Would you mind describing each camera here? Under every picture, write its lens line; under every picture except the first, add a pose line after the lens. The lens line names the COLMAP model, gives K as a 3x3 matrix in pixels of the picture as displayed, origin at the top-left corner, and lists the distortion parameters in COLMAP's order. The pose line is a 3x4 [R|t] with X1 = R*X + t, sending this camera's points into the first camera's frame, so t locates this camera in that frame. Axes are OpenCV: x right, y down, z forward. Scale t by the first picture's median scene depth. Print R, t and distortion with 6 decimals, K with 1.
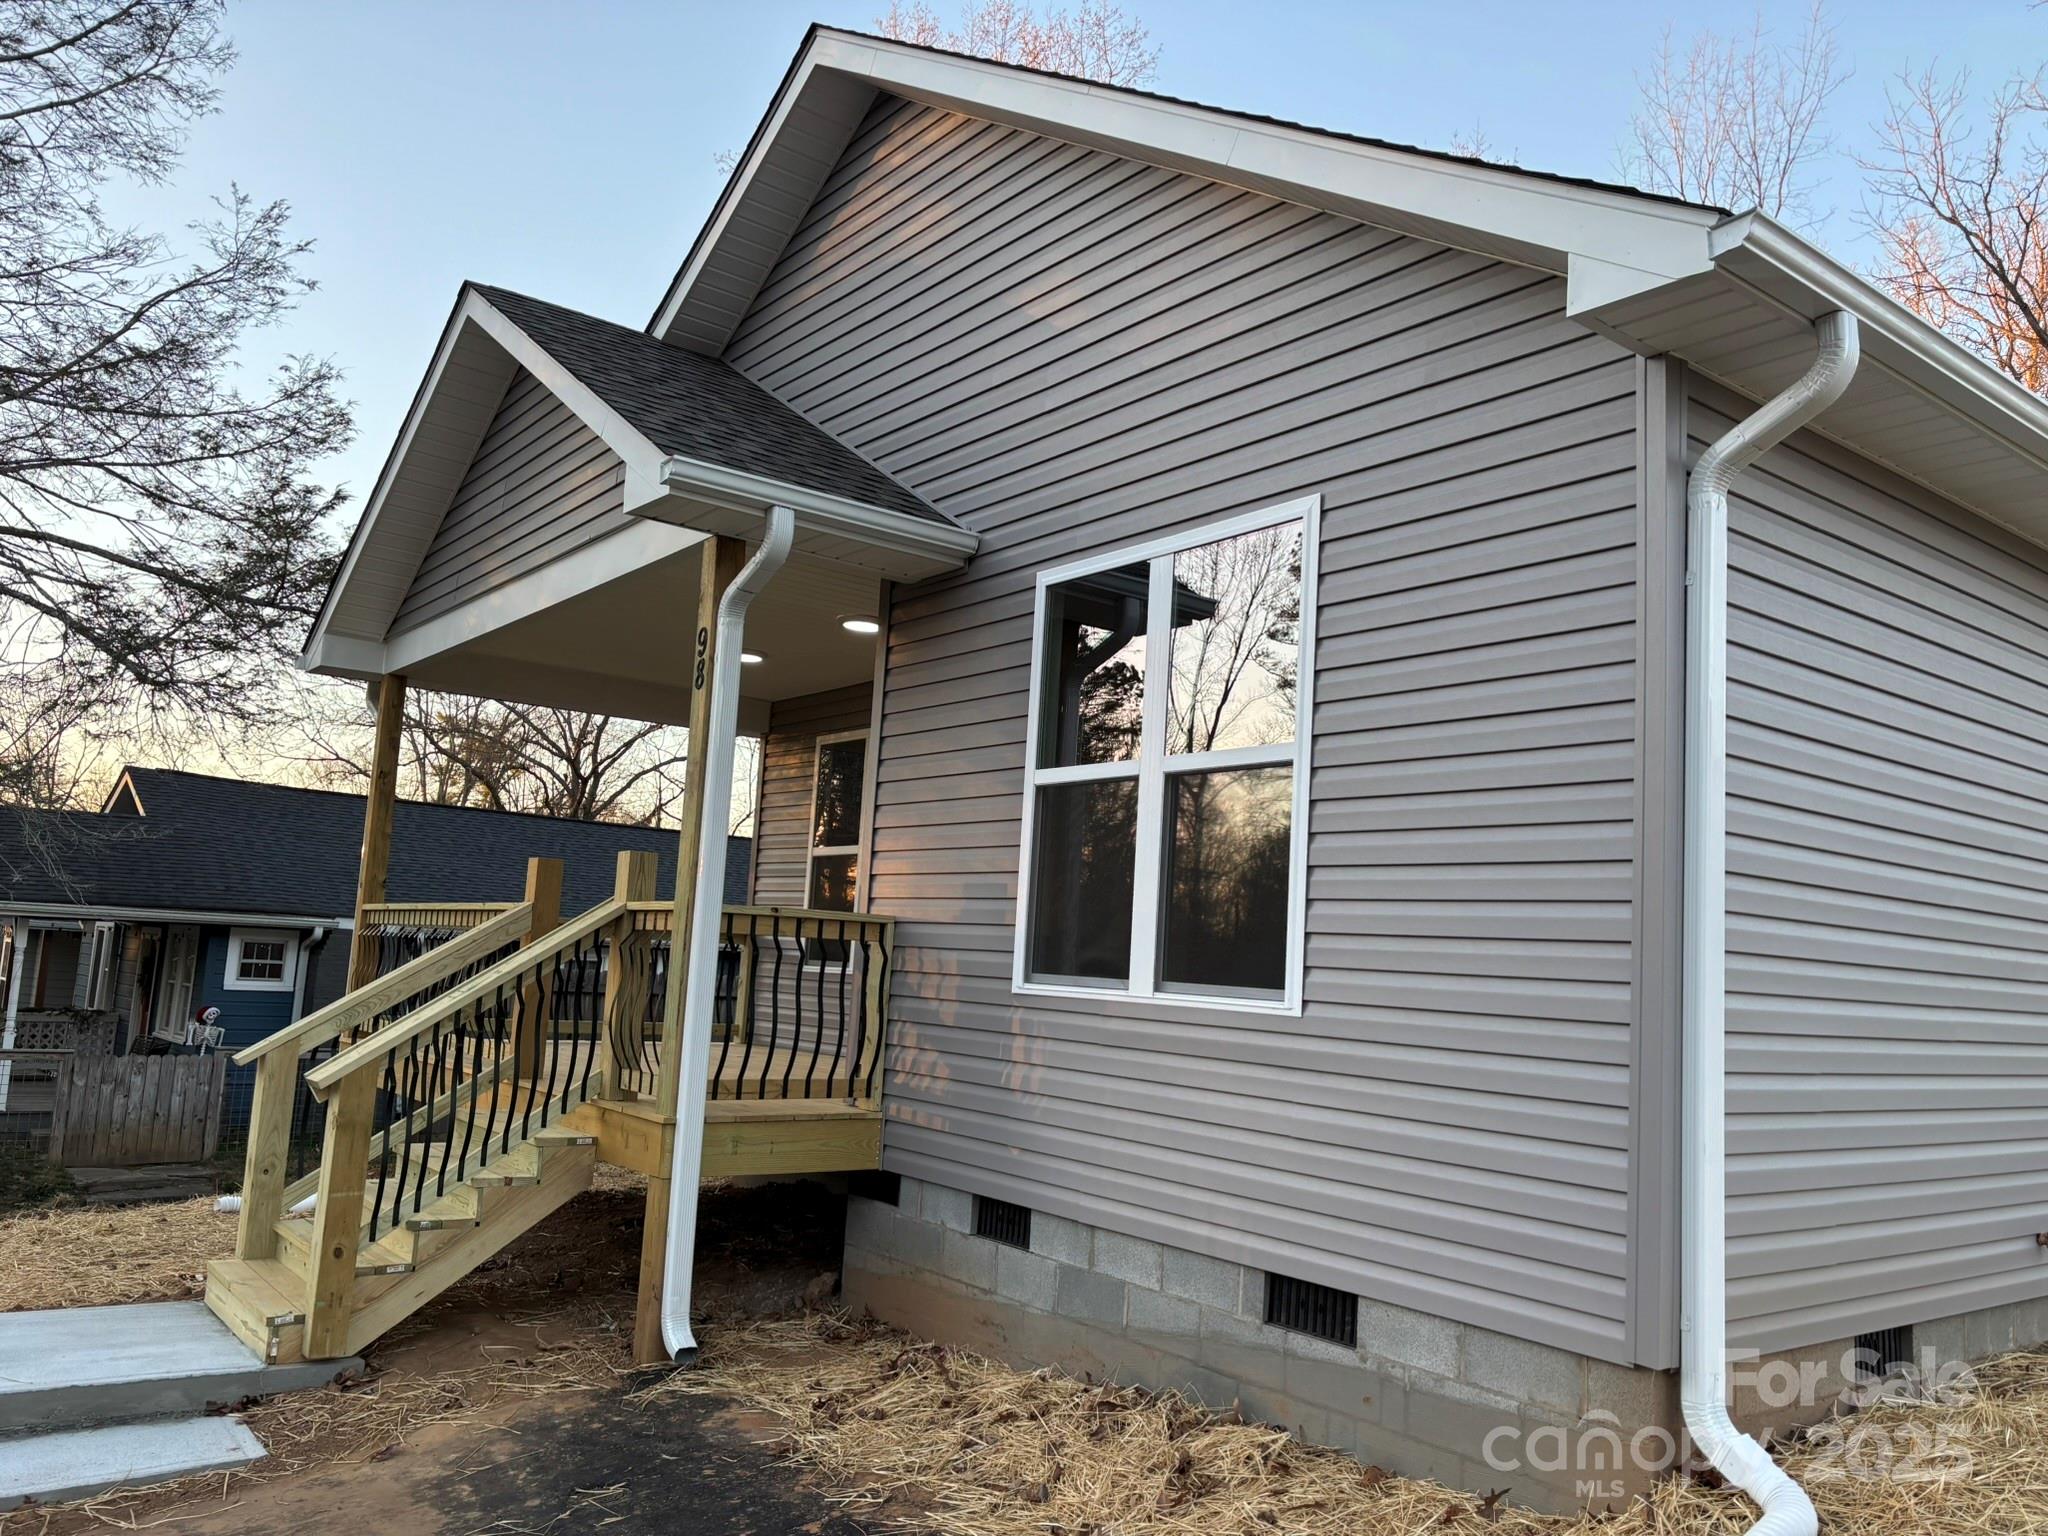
lens RADIAL K [[1557.4, 0, 1014.8], [0, 1557.4, 763.7], [0, 0, 1]] dist [0.114240, -0.176682]
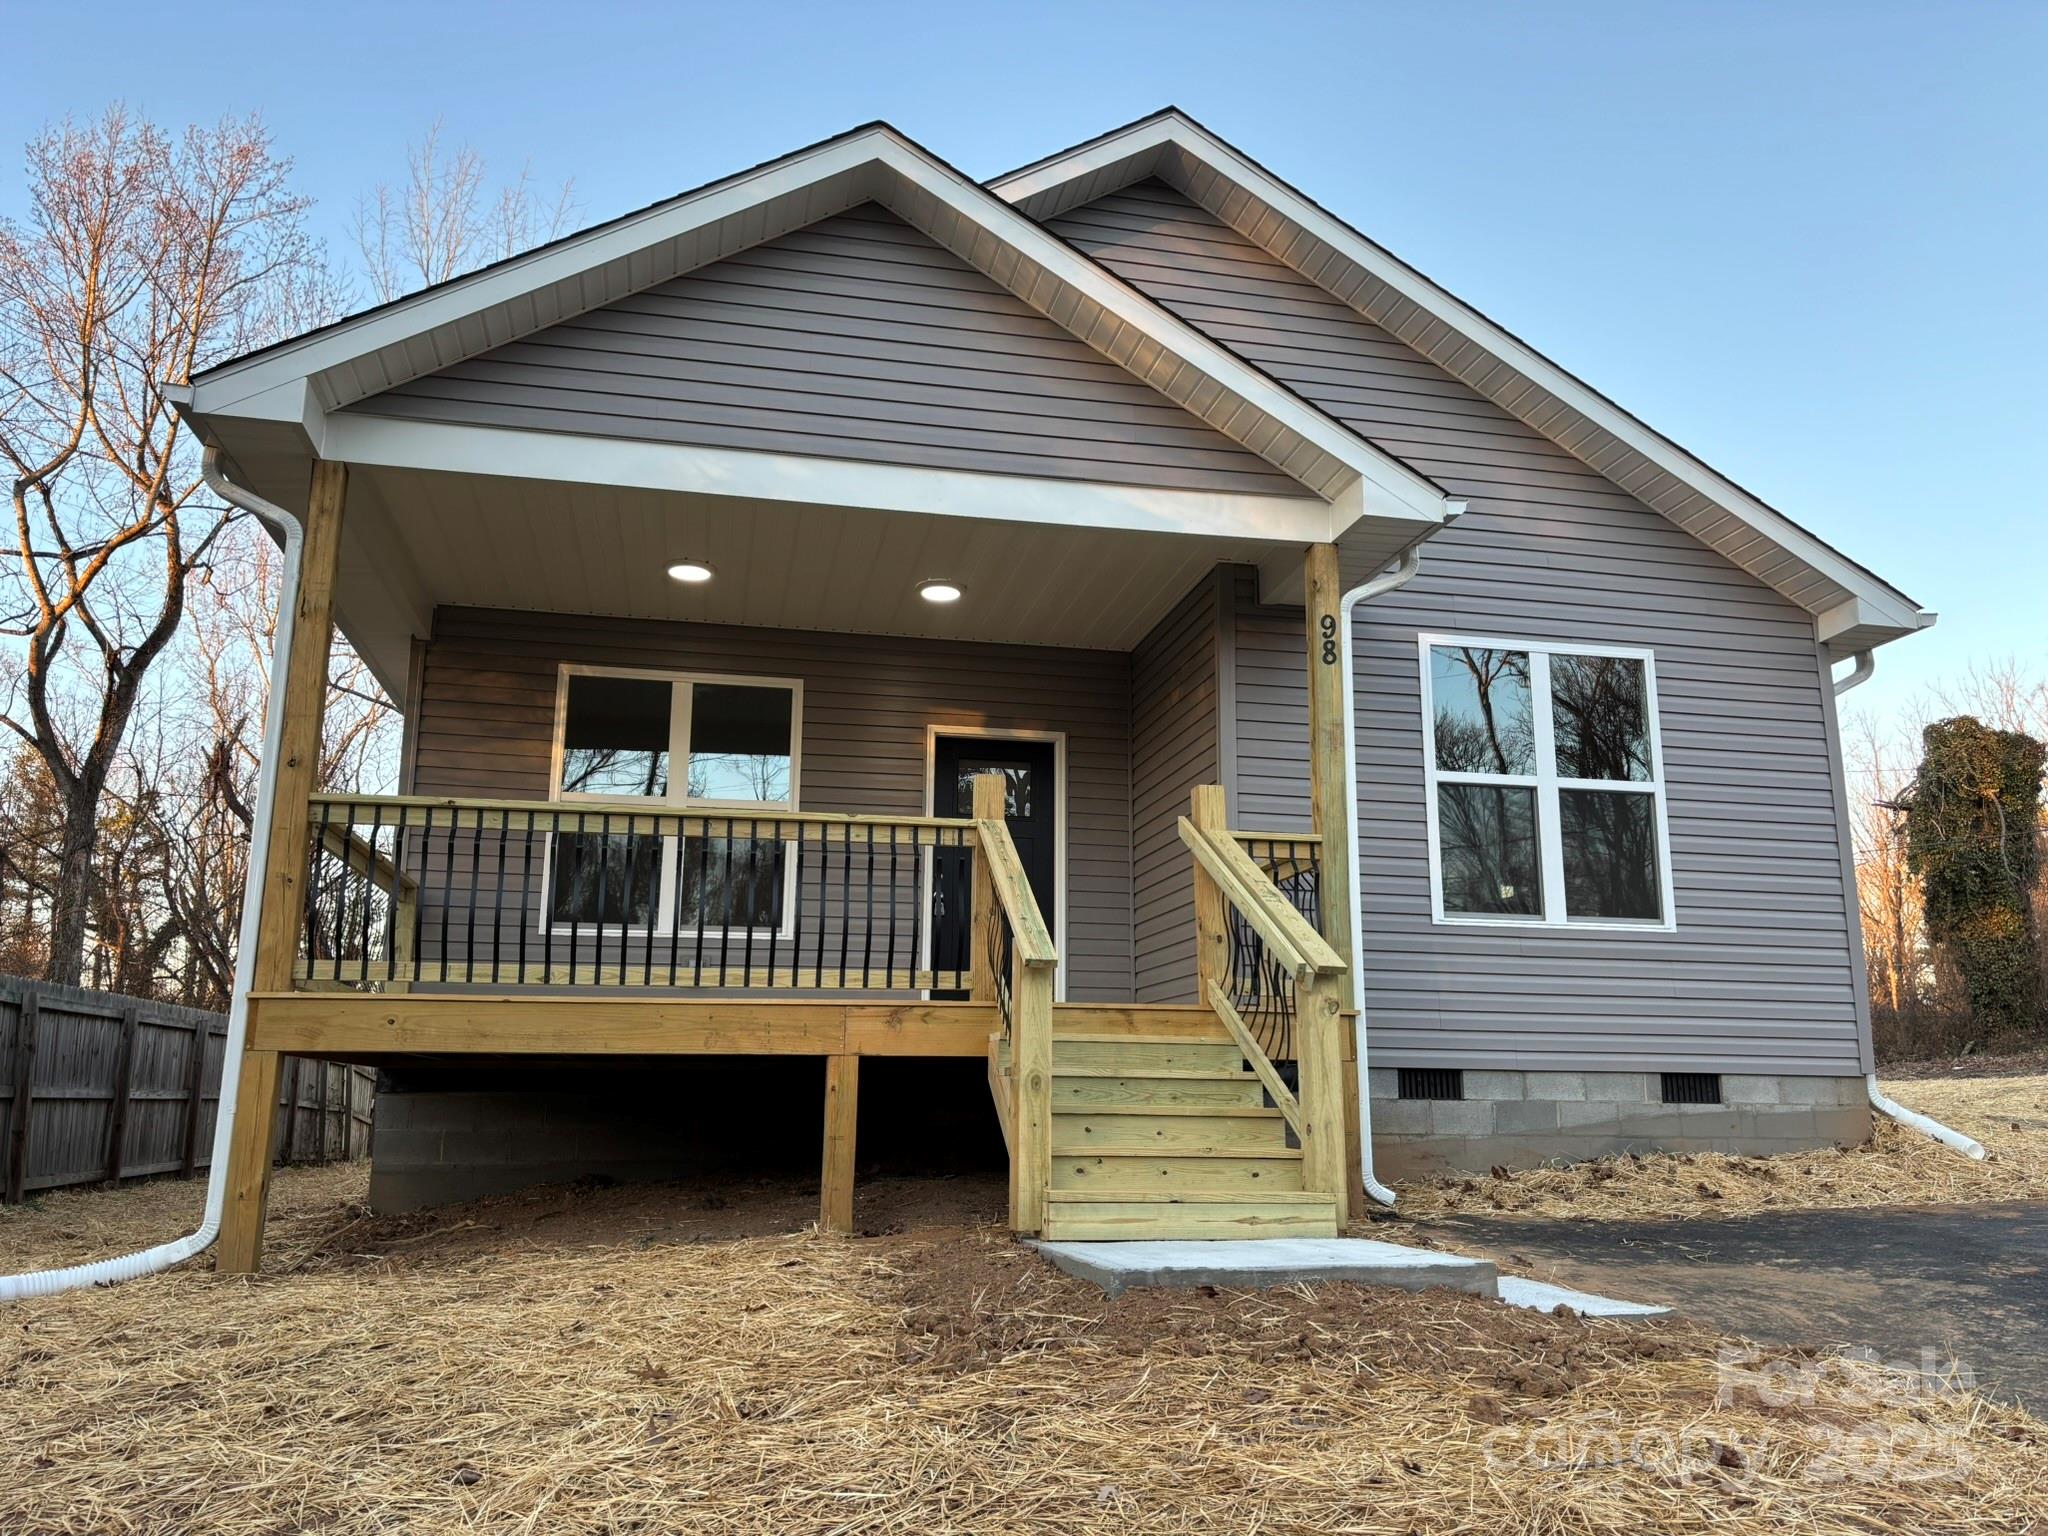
lens RADIAL K [[1549.2, 0, 1046.5], [0, 1549.2, 762.7], [0, 0, 1]] dist [0.036174, -0.000060]
pose [[0.423698, 0.142735, 0.894487, -1.532412], [-0.100040, 0.988839, -0.110405, 0.206292], [-0.900262, -0.042707, 0.433248, 0.759255]]
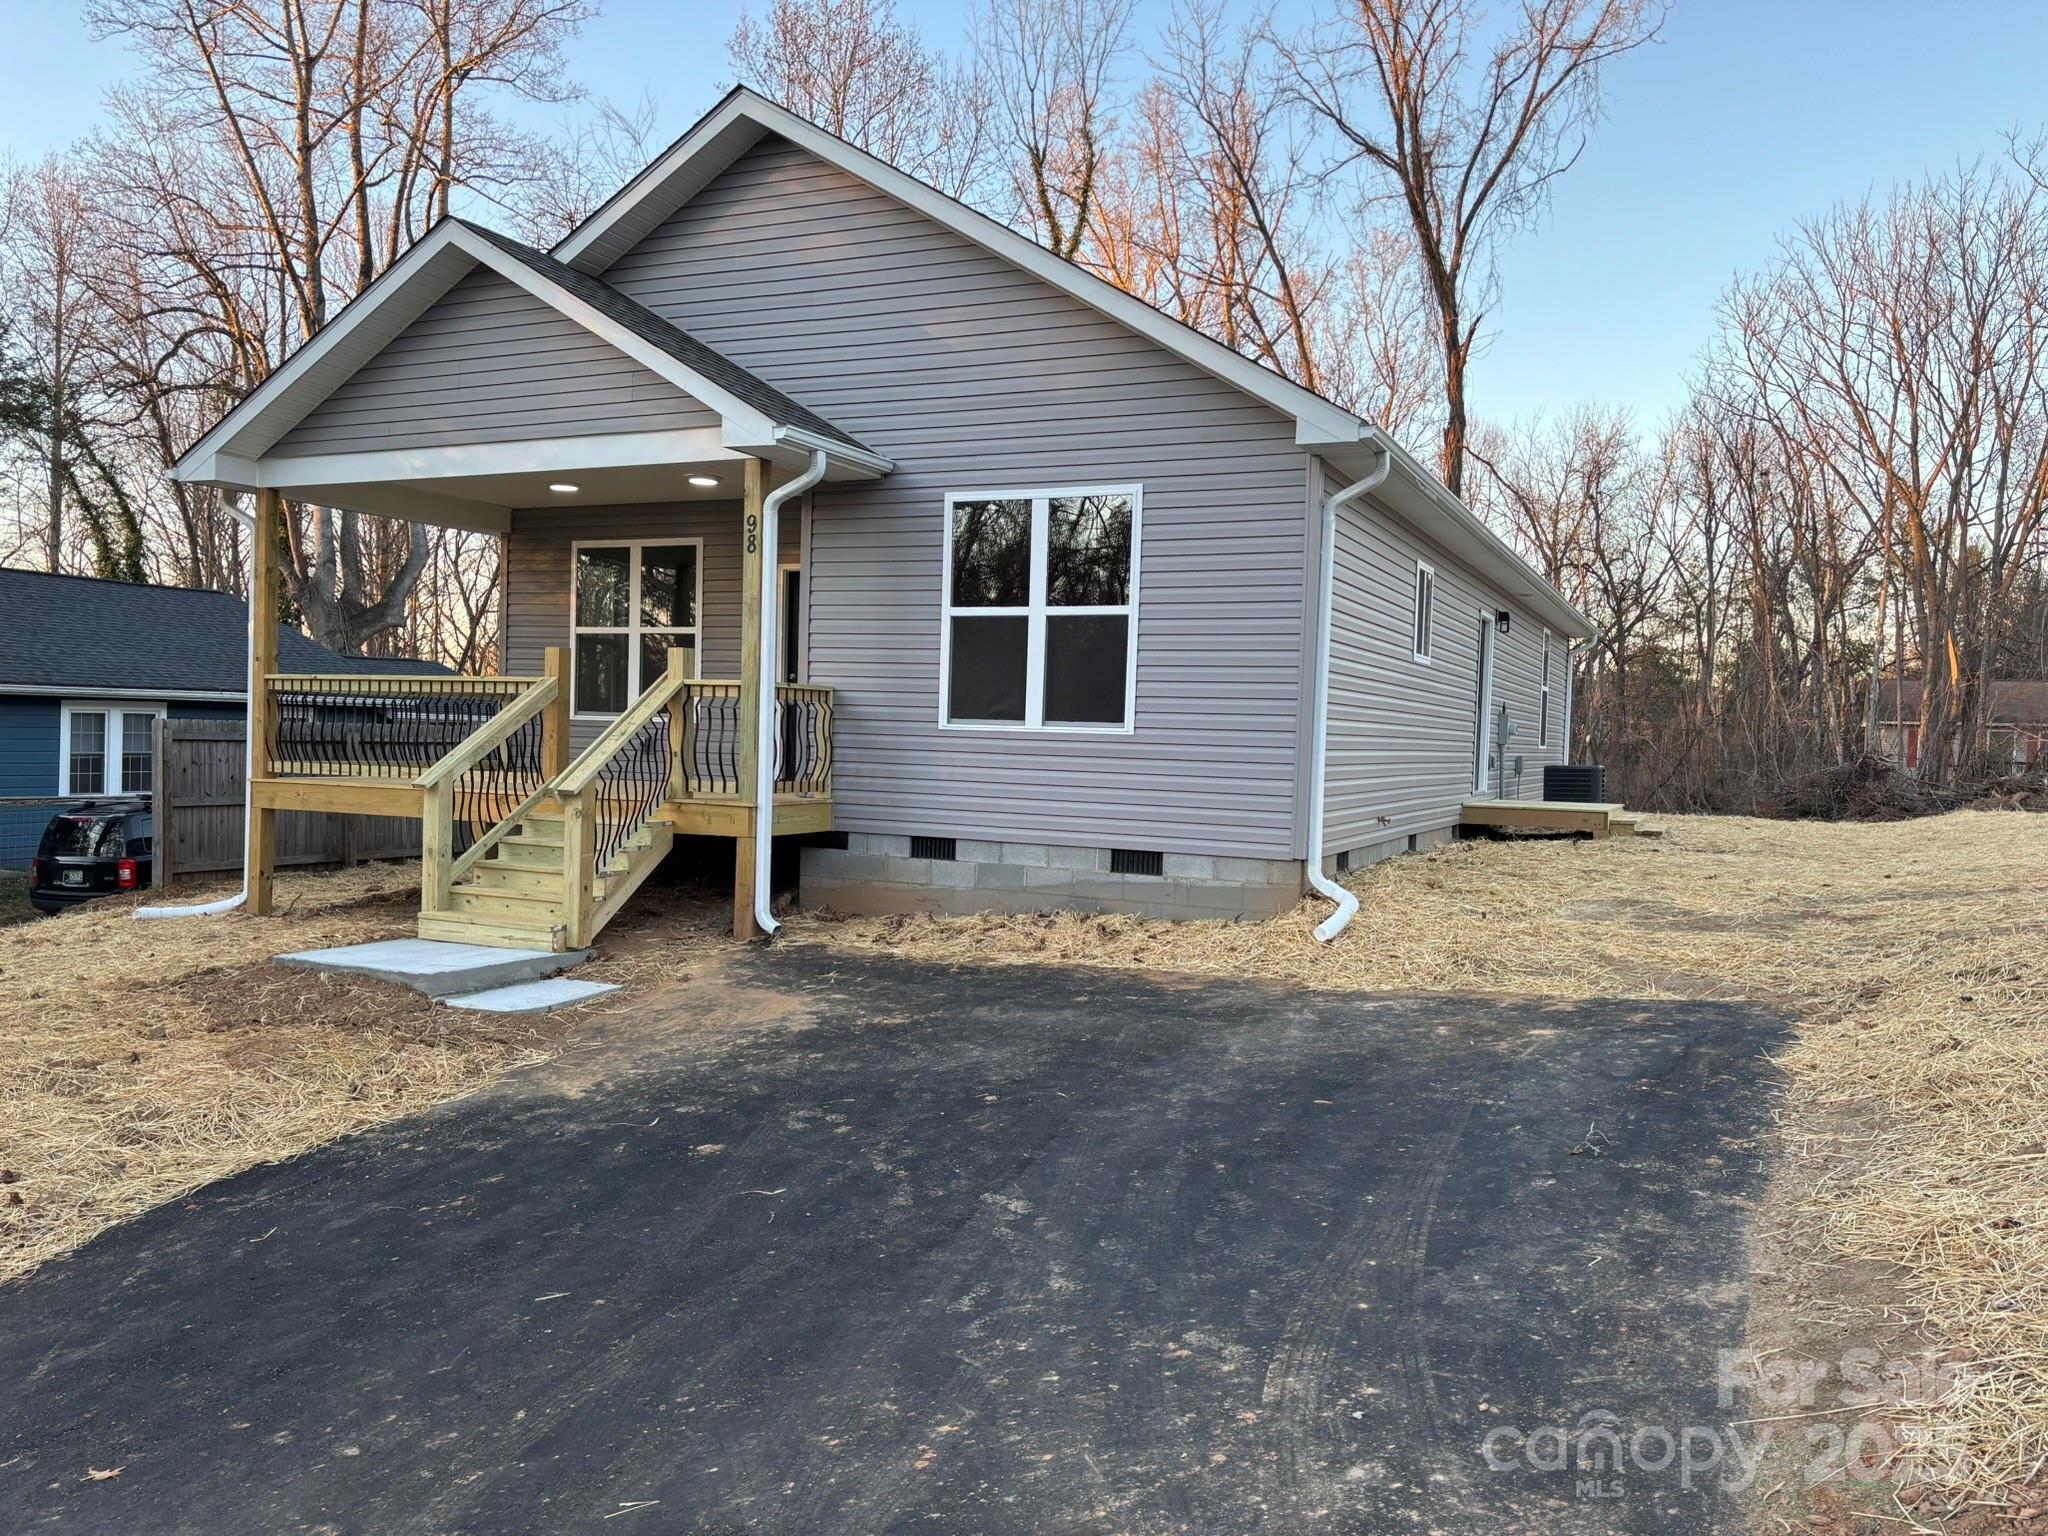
lens RADIAL K [[1557.4, 0, 1014.8], [0, 1557.4, 763.7], [0, 0, 1]] dist [0.114240, -0.176682]
pose [[0.882993, -0.040984, 0.467593, -0.837195], [-0.039769, 0.986067, 0.161528, -0.120582], [-0.467698, -0.161224, 0.869060, -0.690973]]
